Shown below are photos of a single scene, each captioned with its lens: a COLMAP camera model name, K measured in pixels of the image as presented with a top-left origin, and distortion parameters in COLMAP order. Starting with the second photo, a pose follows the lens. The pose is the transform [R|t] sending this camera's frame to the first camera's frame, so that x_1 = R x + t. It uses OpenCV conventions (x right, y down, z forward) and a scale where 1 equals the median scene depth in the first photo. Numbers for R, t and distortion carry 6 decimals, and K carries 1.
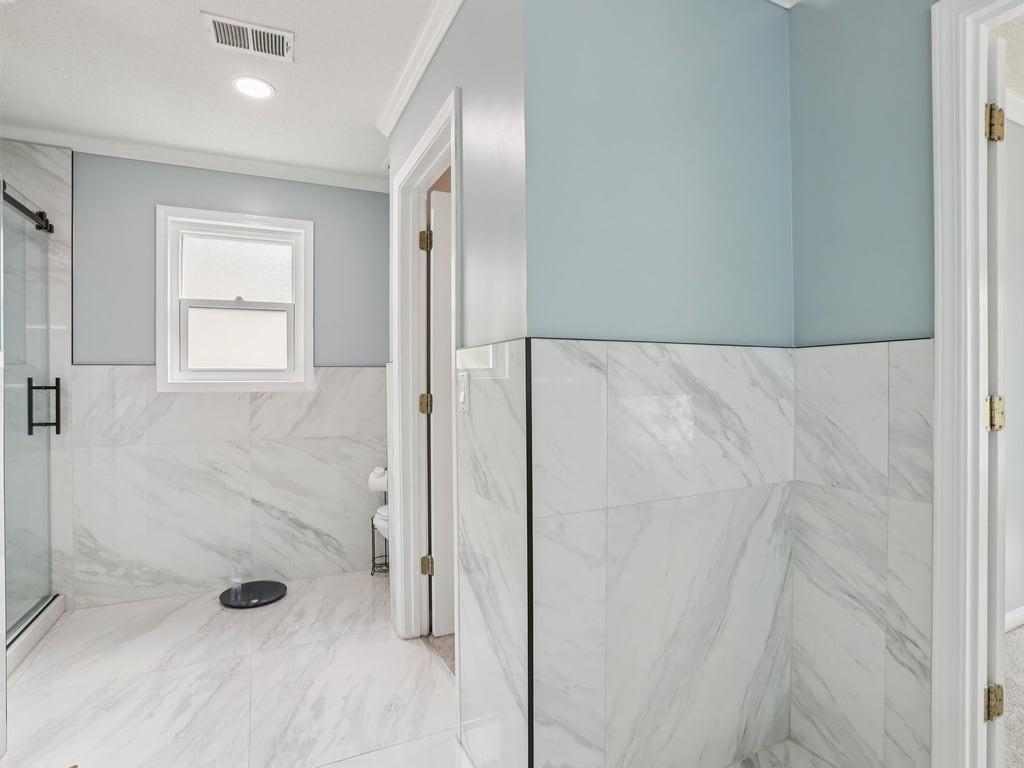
lens RADIAL K [[531.1, 0, 507.3], [0, 531.1, 387.1], [0, 0, 1]] dist [-0.058461, 0.018493]
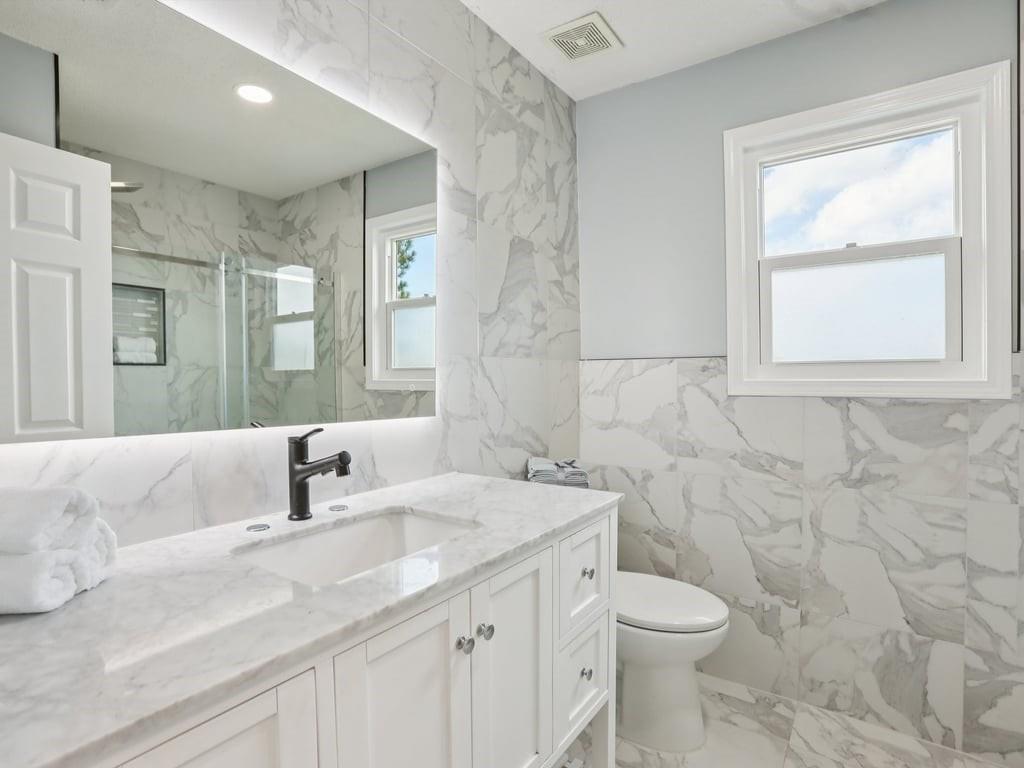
lens RADIAL K [[531.1, 0, 507.3], [0, 531.1, 387.1], [0, 0, 1]] dist [-0.058461, 0.018493]
pose [[0.525273, 0.013214, -0.850831, -0.209106], [-0.004036, 0.999907, 0.013038, -0.010394], [0.850924, -0.003415, 0.525277, 0.342494]]
